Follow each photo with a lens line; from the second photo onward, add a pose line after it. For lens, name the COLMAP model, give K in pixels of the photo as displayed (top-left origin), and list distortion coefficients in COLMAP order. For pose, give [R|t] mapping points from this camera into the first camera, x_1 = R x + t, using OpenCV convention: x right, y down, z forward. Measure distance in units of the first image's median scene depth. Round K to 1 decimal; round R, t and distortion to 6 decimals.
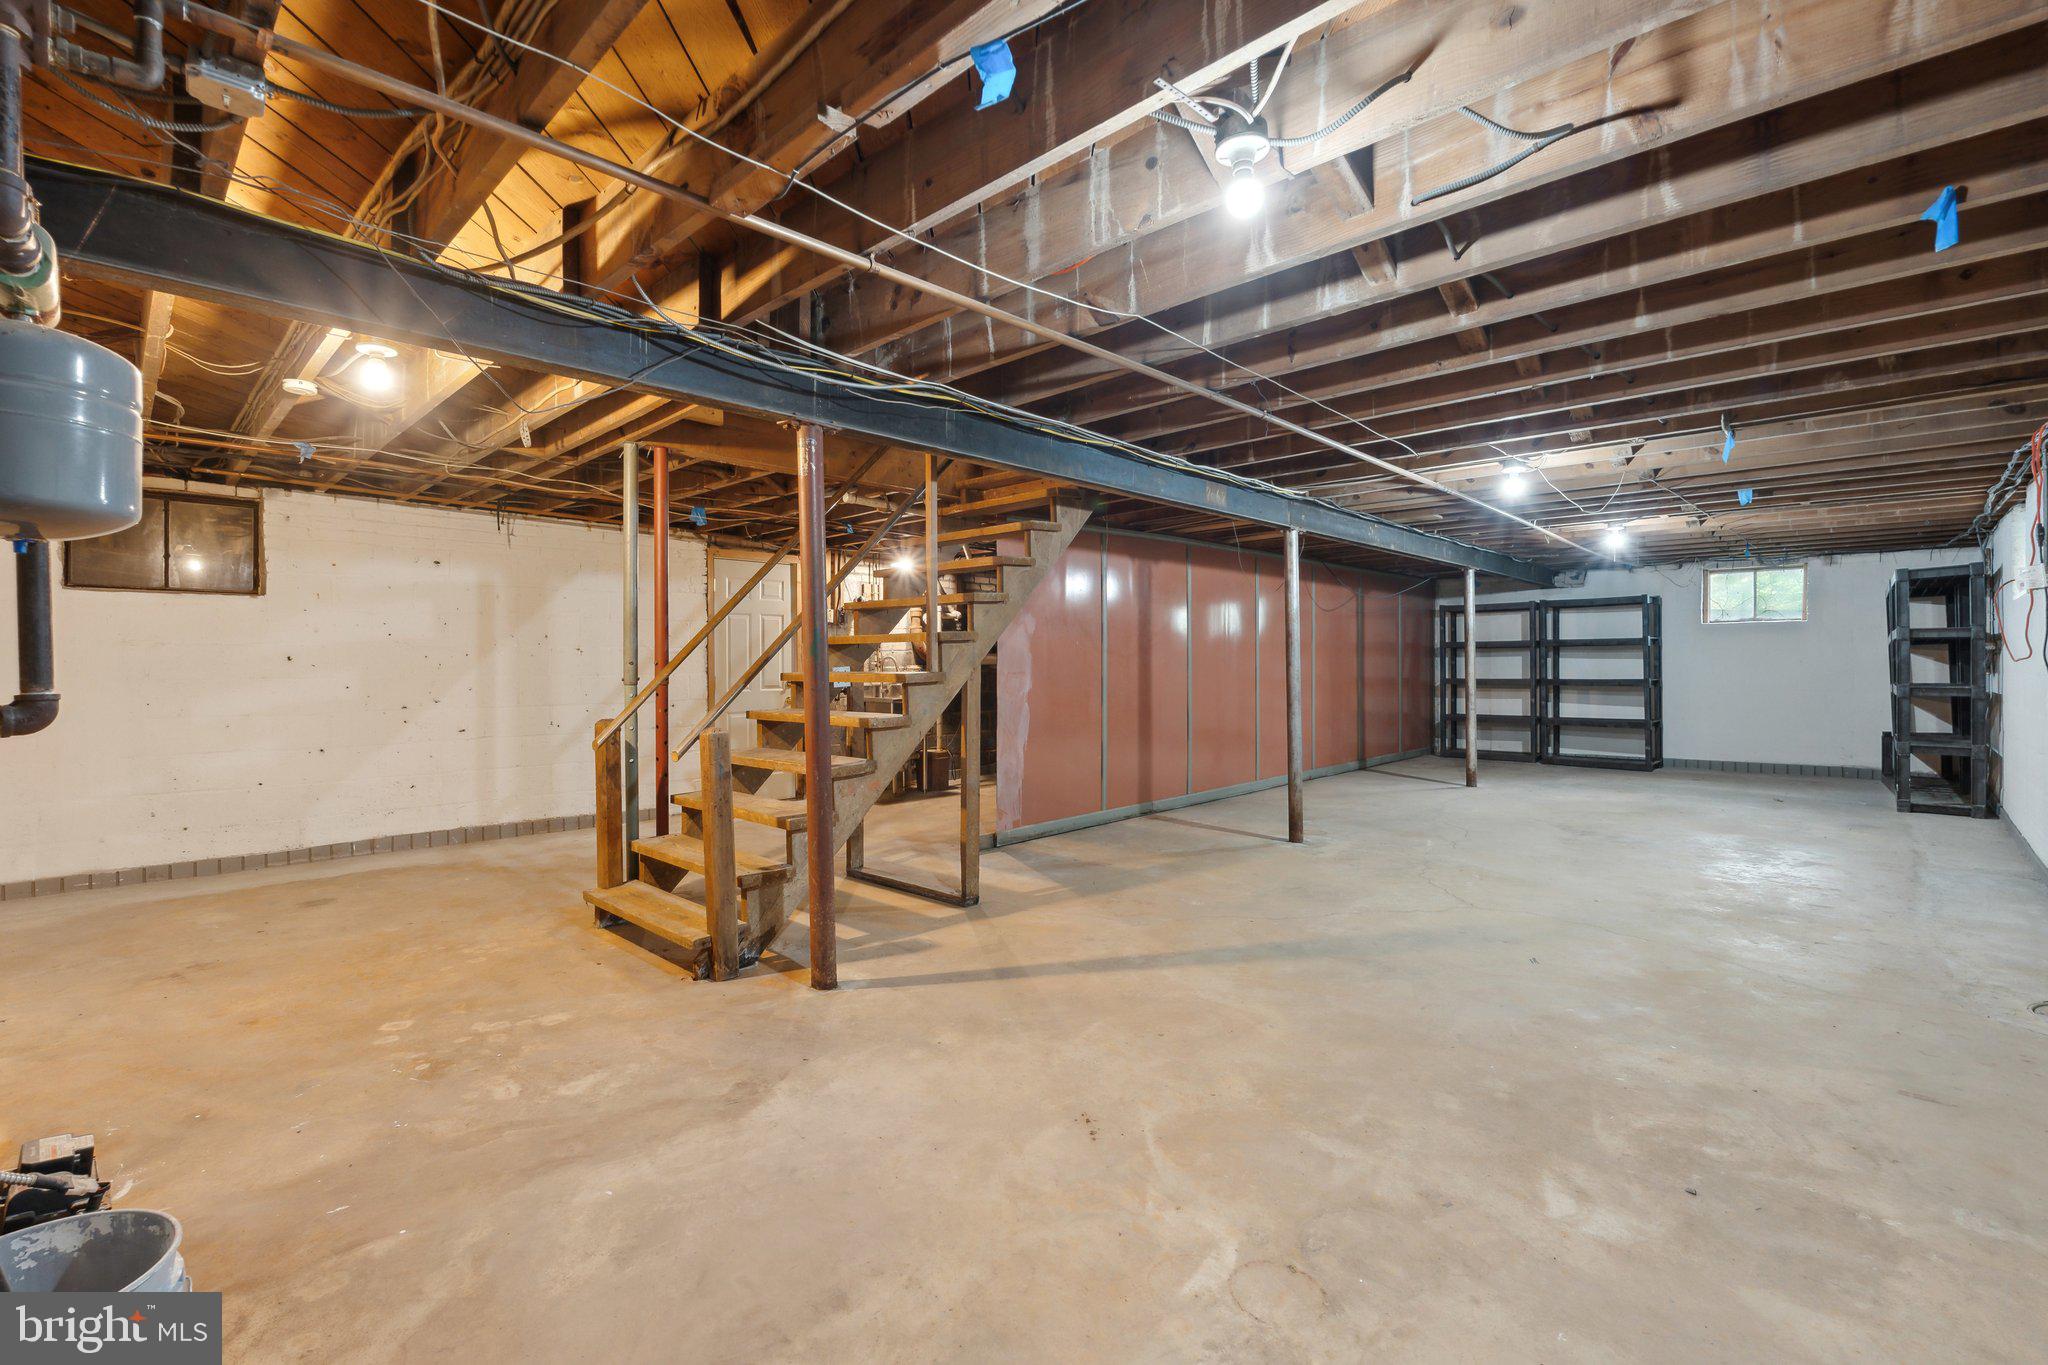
lens RADIAL K [[902.7, 0, 1021.5], [0, 902.7, 659.0], [0, 0, 1]] dist [-0.002471, -0.000221]
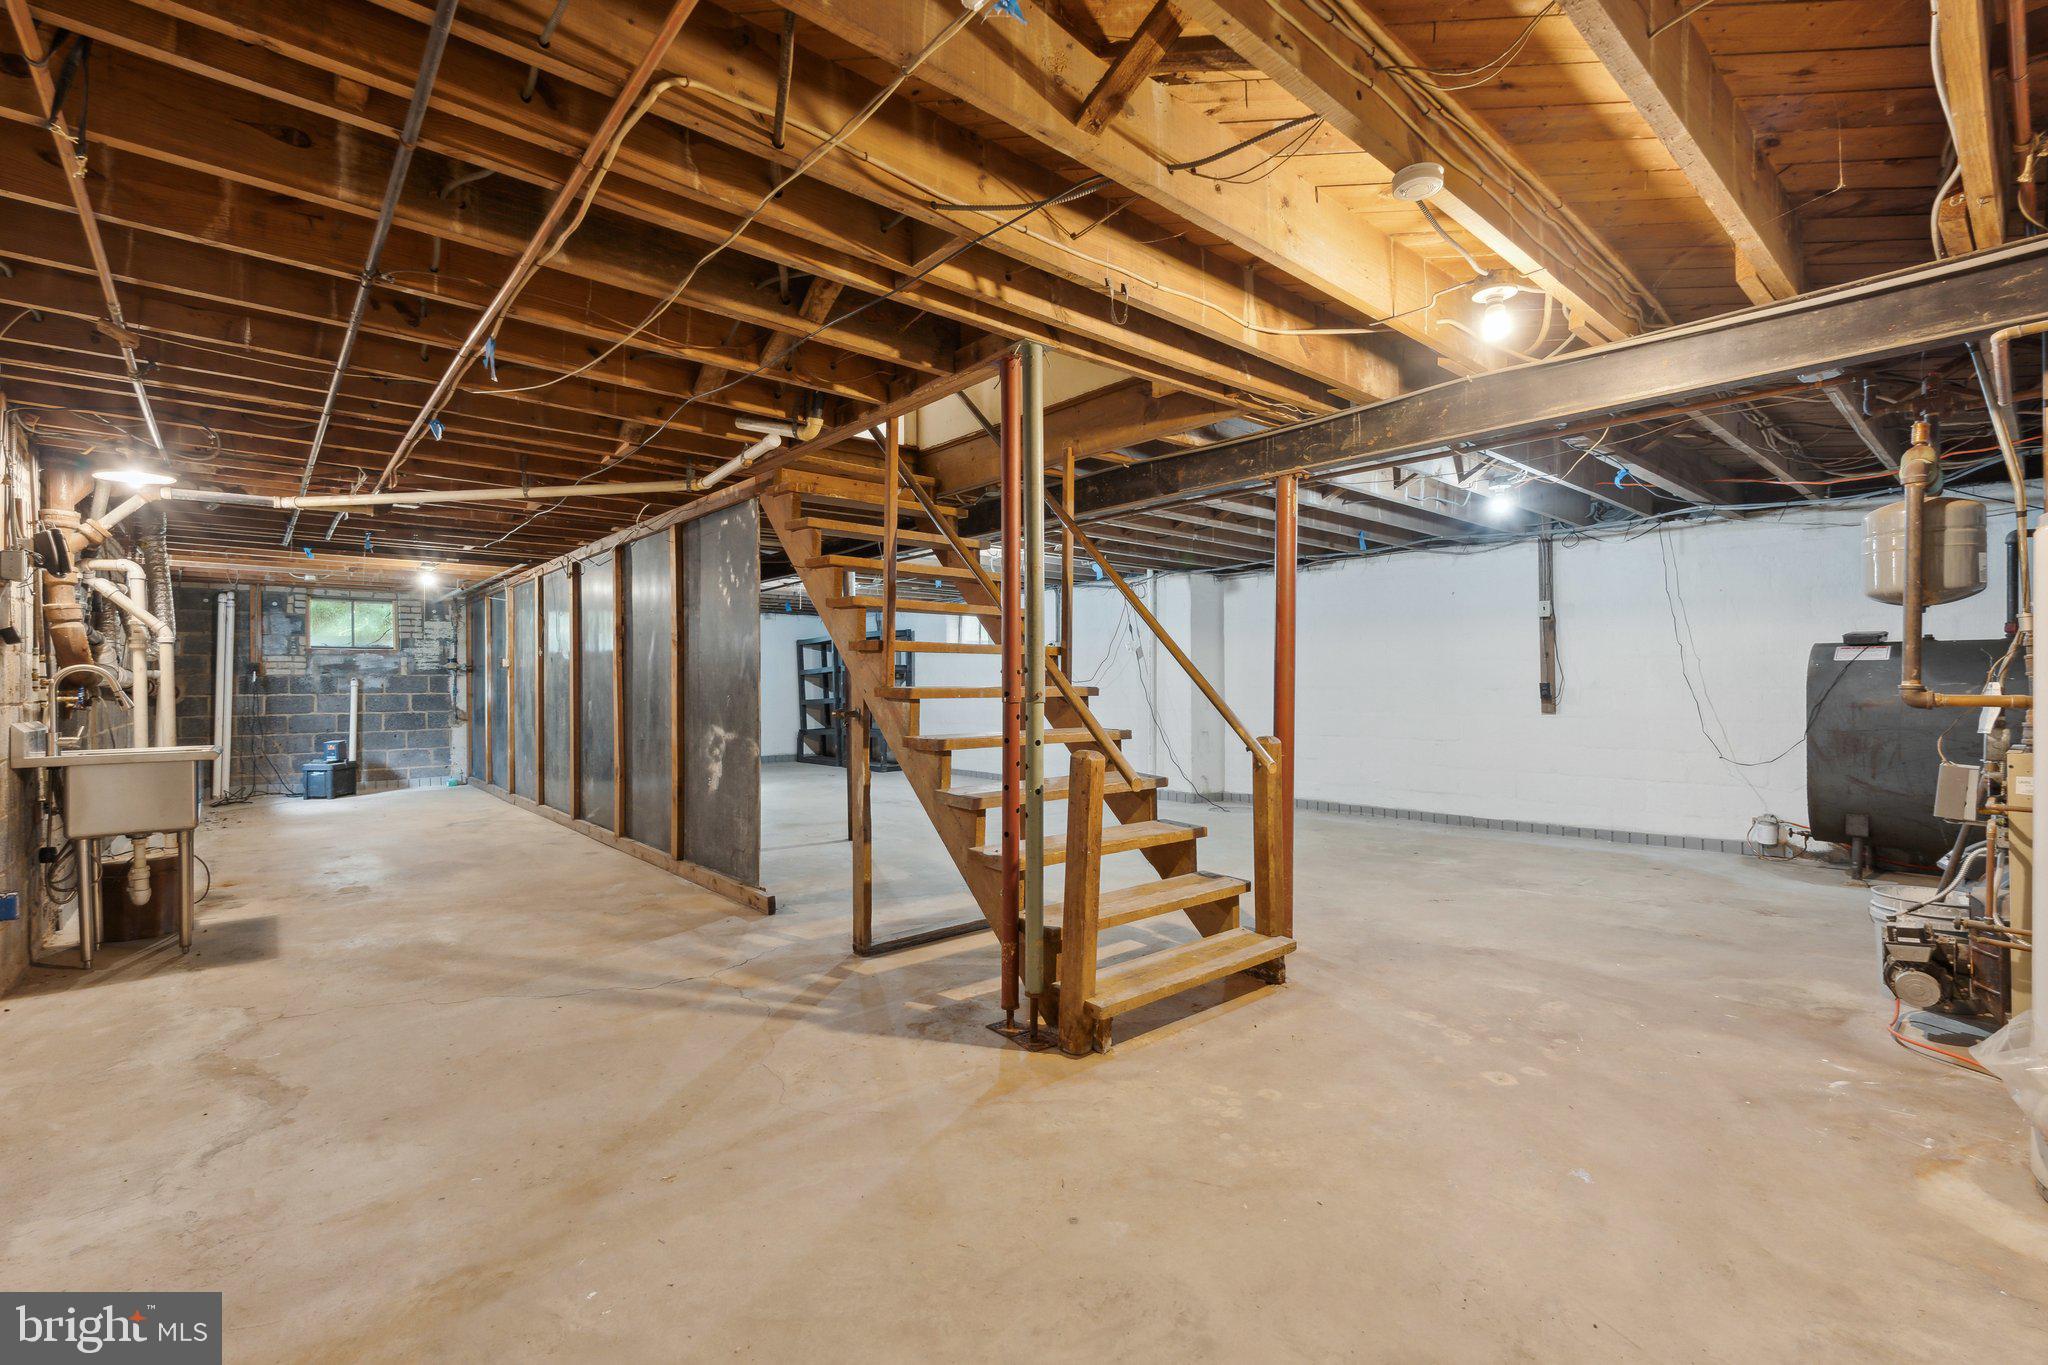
lens RADIAL K [[902.7, 0, 1021.5], [0, 902.7, 659.0], [0, 0, 1]] dist [-0.002471, -0.000221]
pose [[0.084731, 0.033297, 0.995847, -1.680204], [0.000862, 0.999439, -0.033490, 0.030702], [-0.996403, 0.003696, 0.084655, 1.441246]]
